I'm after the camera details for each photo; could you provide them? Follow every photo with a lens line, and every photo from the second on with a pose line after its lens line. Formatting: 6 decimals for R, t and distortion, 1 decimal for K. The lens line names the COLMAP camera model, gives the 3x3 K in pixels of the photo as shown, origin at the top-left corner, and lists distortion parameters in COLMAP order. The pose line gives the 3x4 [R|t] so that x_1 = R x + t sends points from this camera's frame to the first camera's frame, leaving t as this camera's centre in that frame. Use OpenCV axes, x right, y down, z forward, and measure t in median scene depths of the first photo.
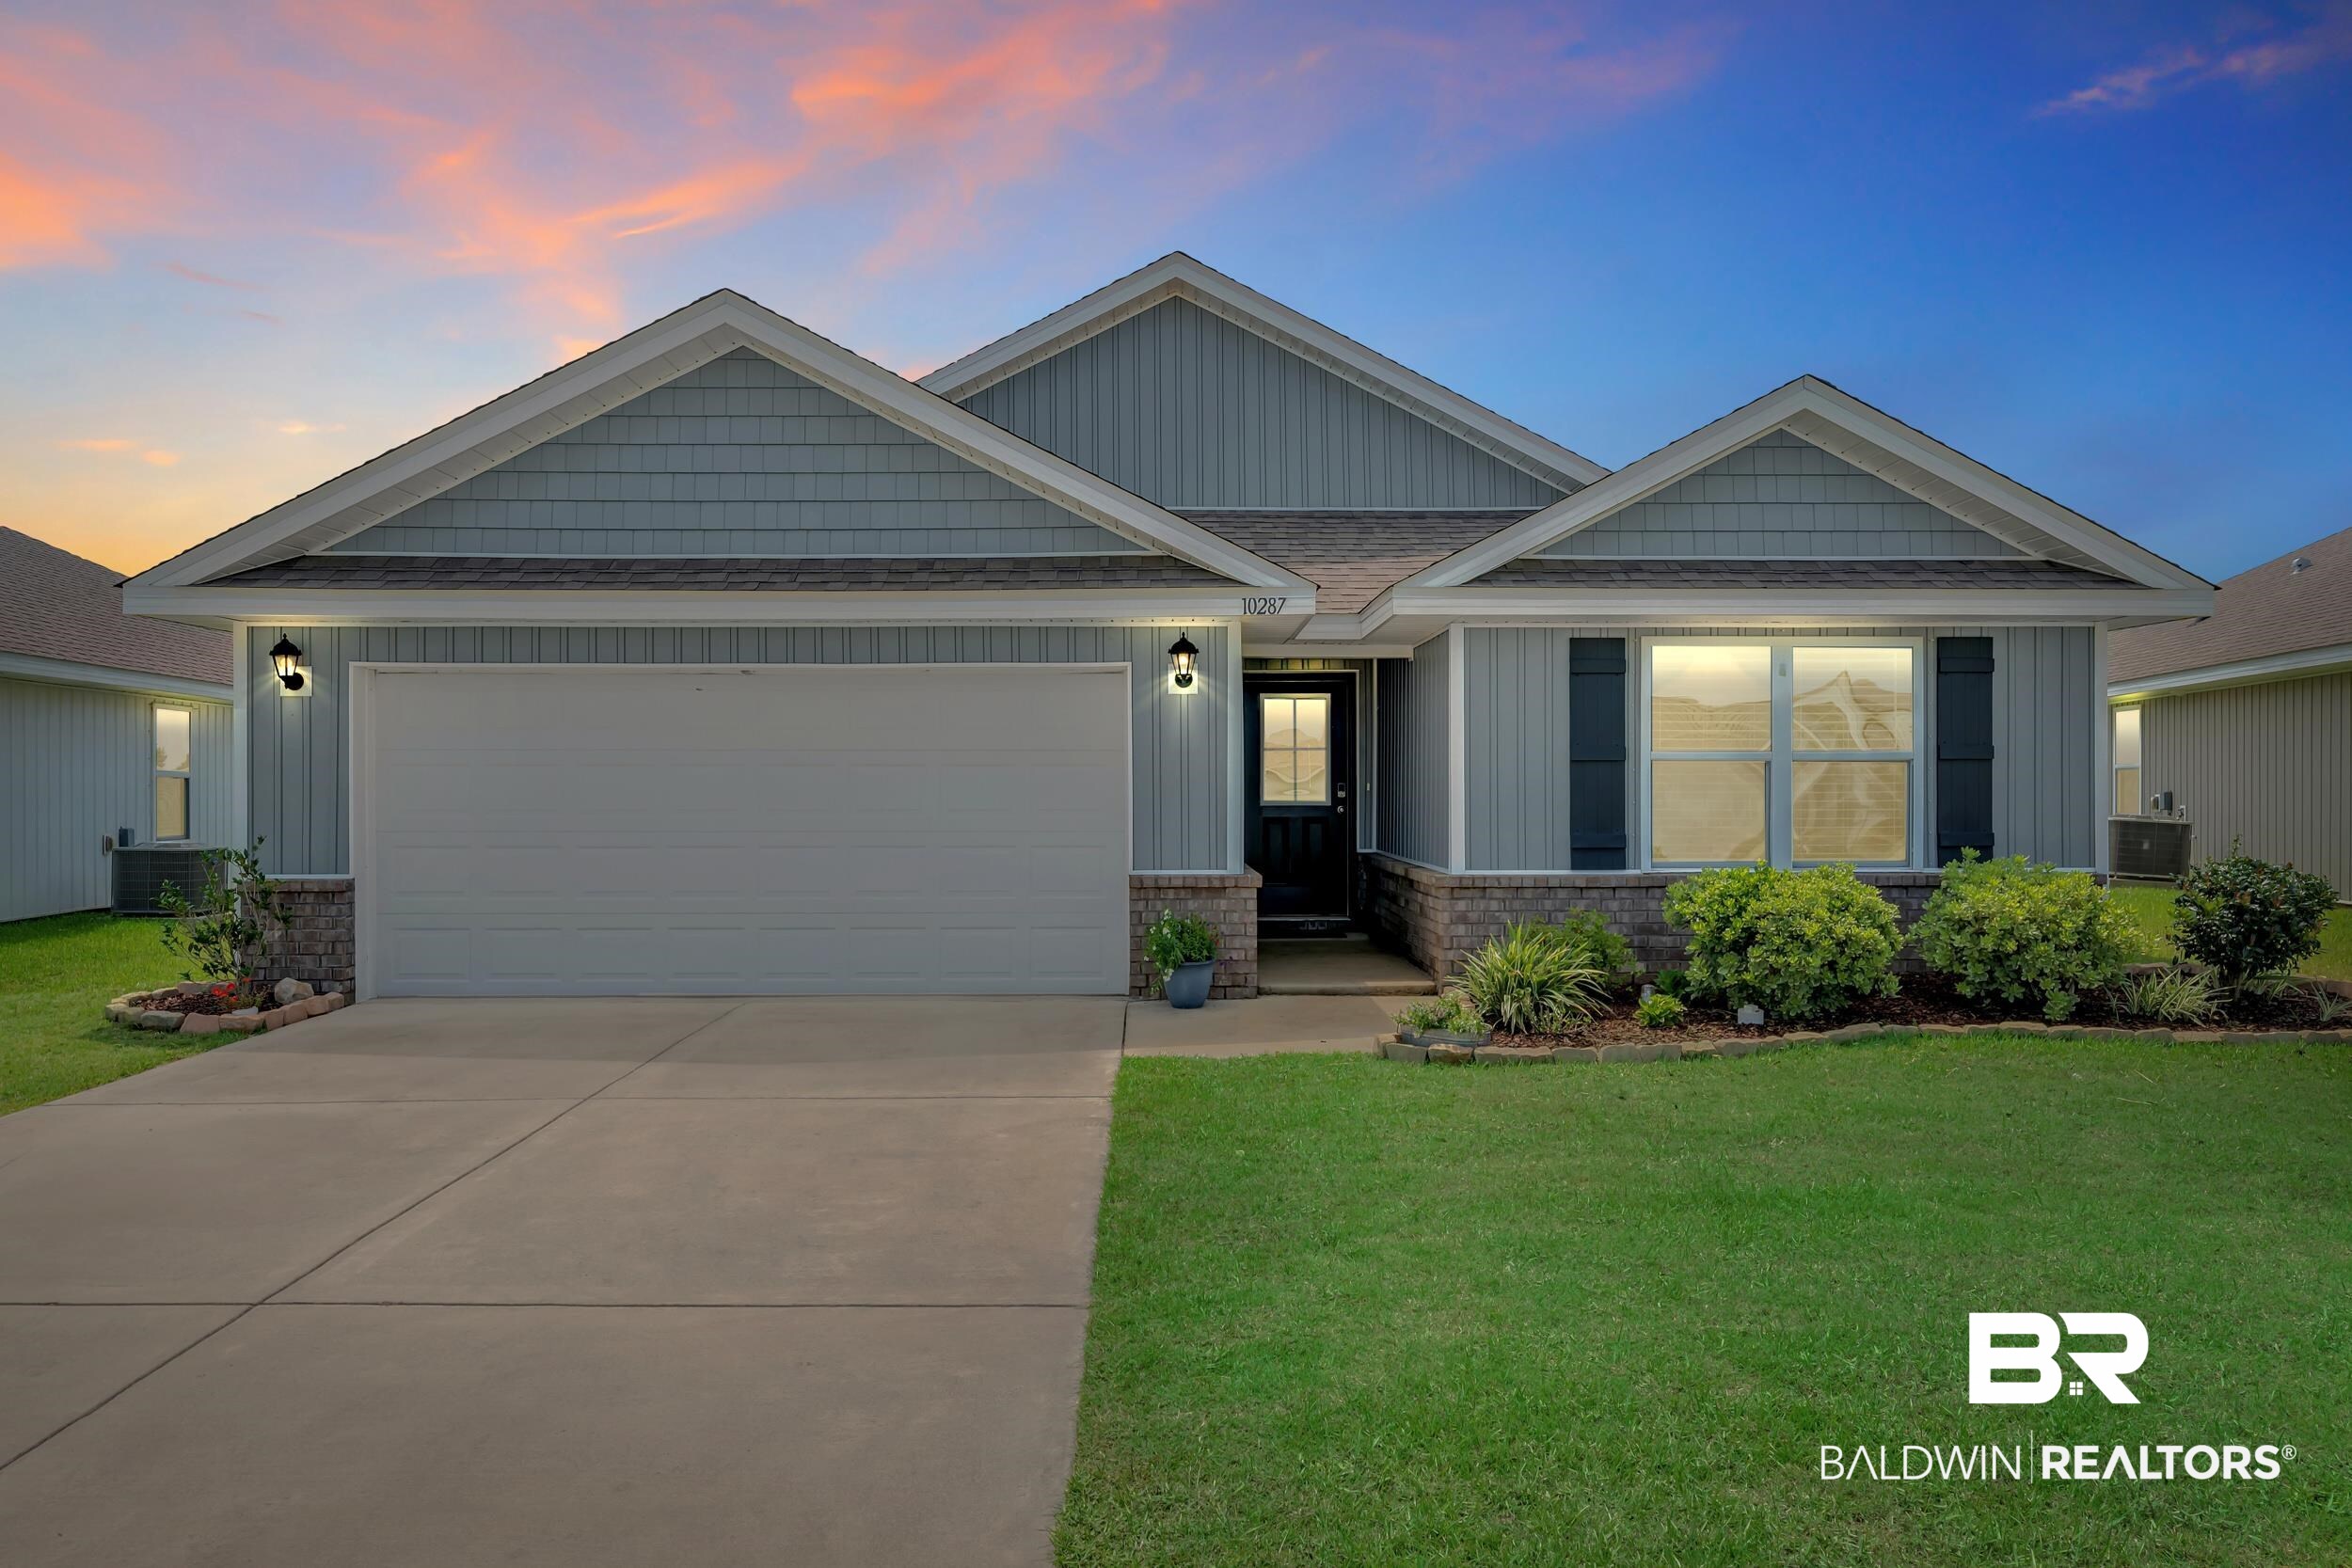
lens RADIAL K [[1317.1, 0, 1175.8], [0, 1317.1, 784.9], [0, 0, 1]] dist [-0.001833, -0.000146]
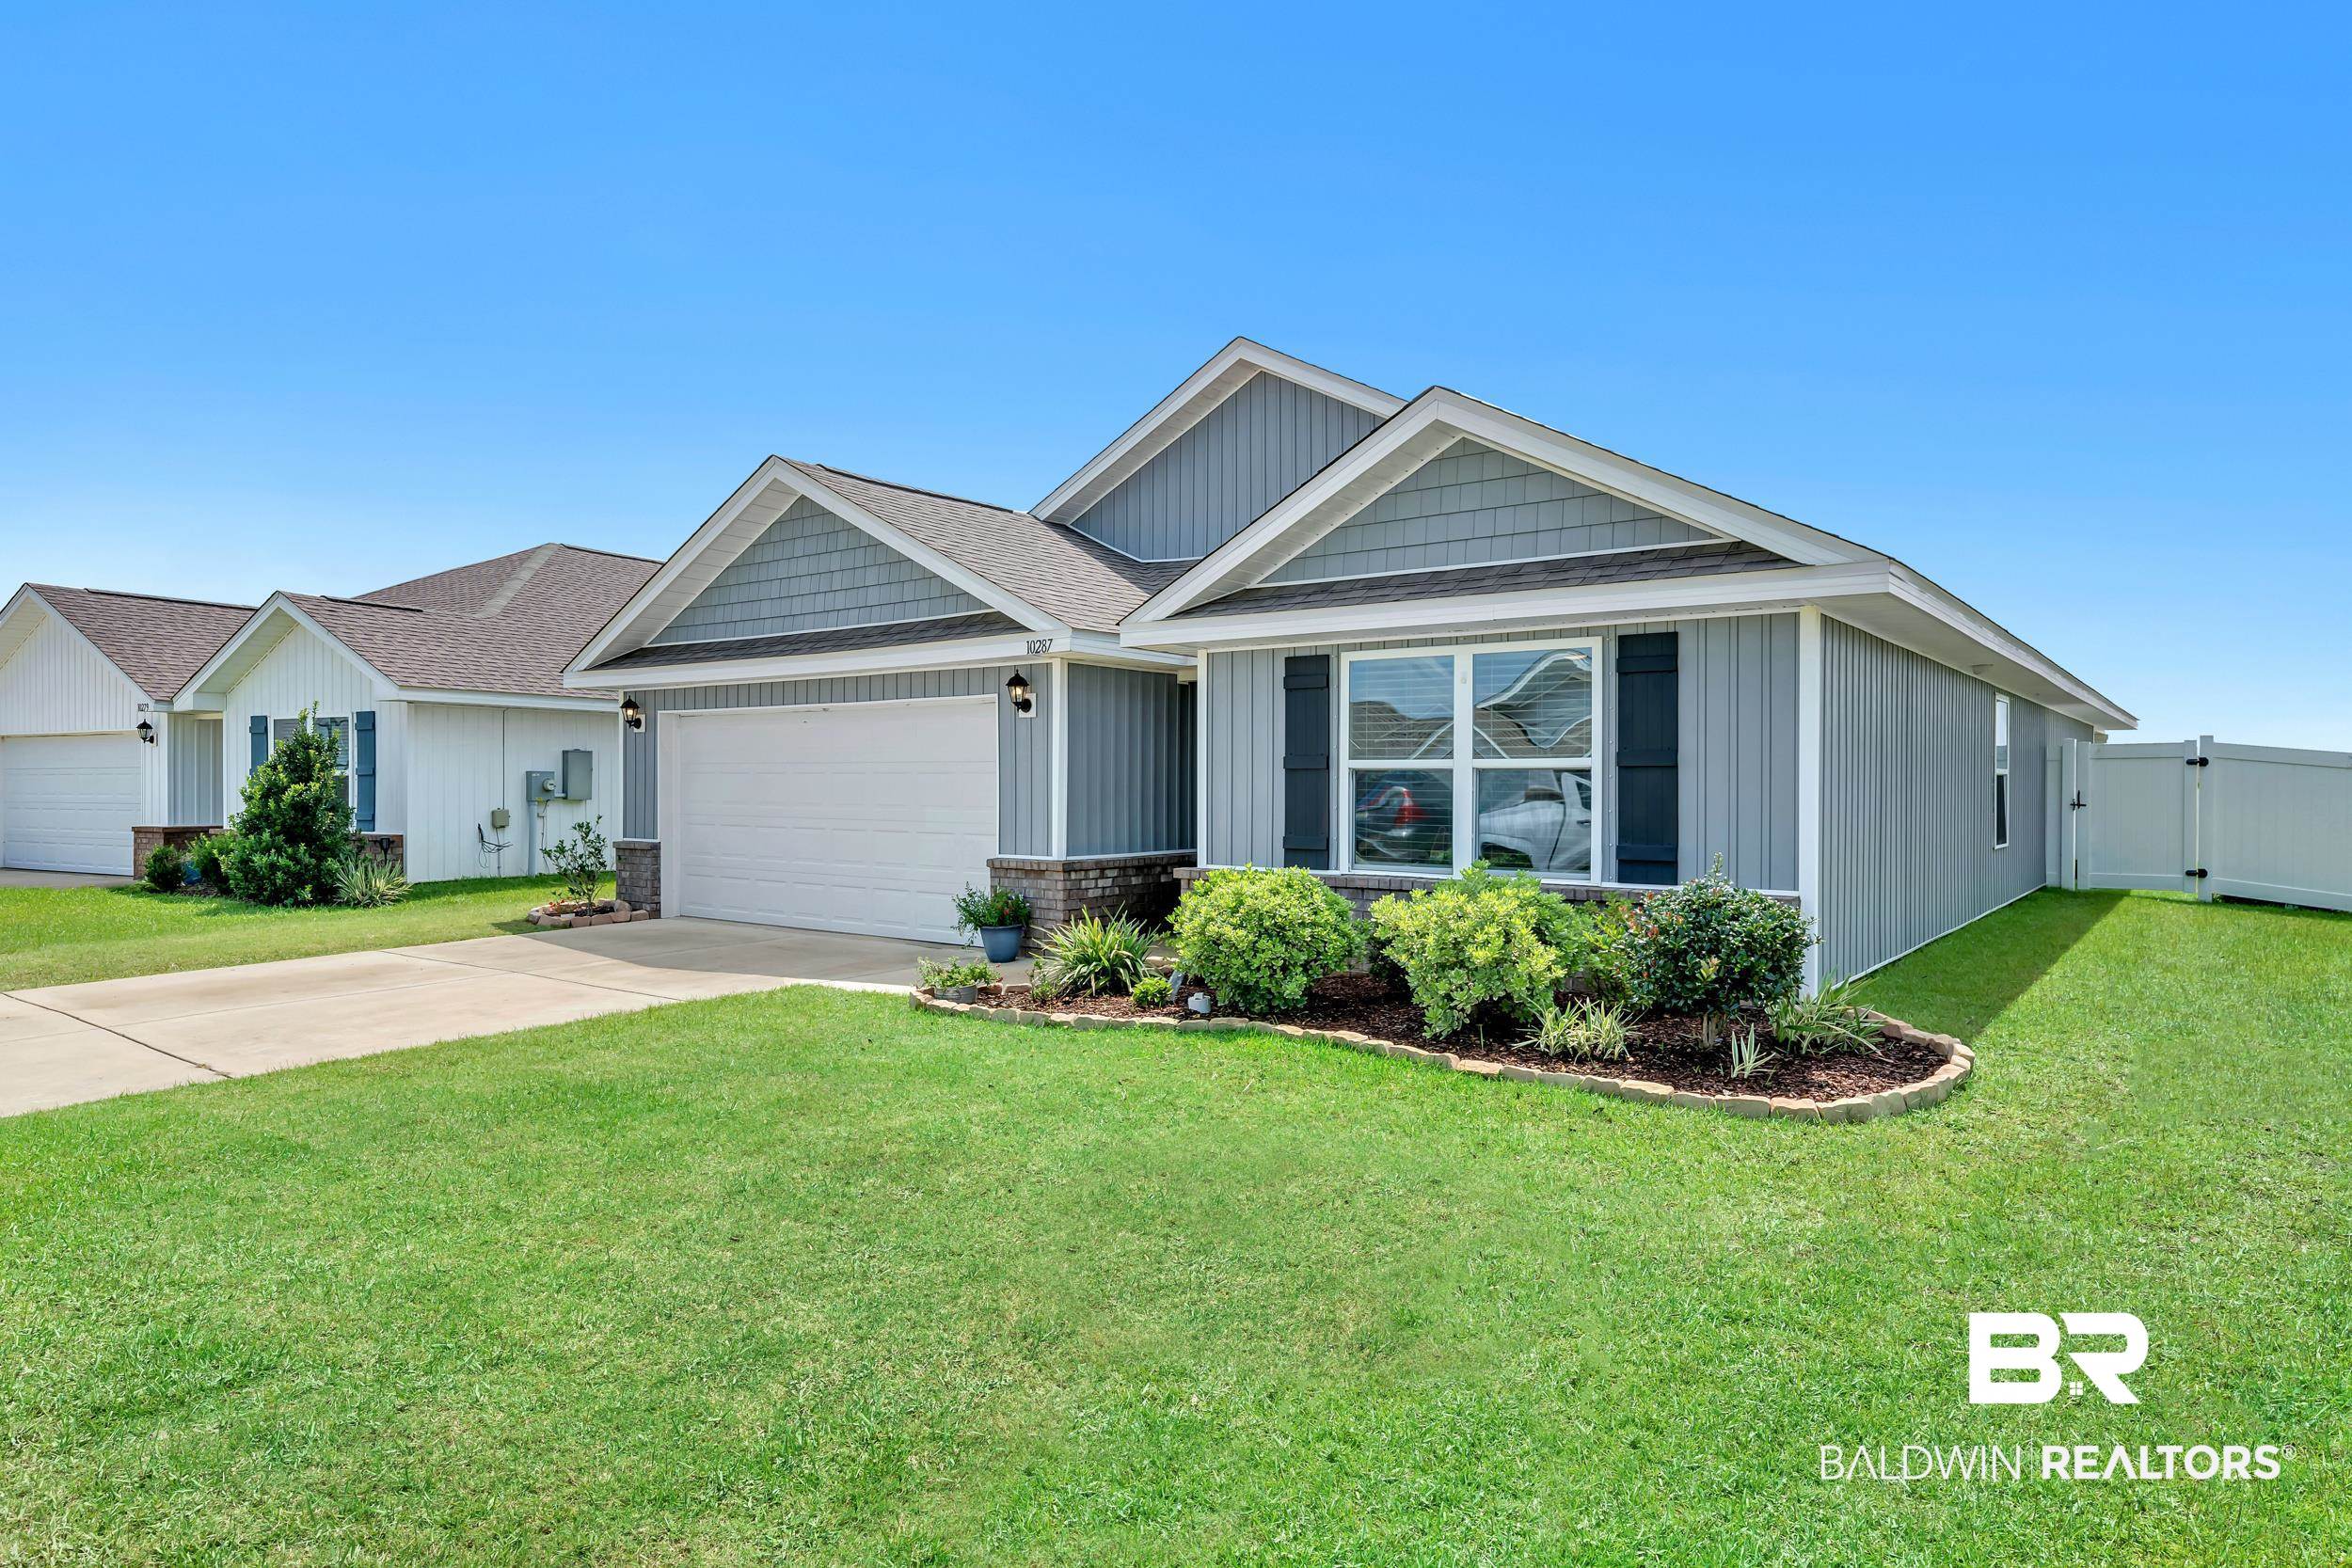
lens RADIAL K [[1317.1, 0, 1154.7], [0, 1317.1, 786.8], [0, 0, 1]] dist [-0.001833, -0.000146]
pose [[0.798398, 0.005643, -0.602104, 0.876278], [-0.003506, 0.999983, 0.004723, -0.008316], [0.602120, -0.001660, 0.798404, 0.057896]]
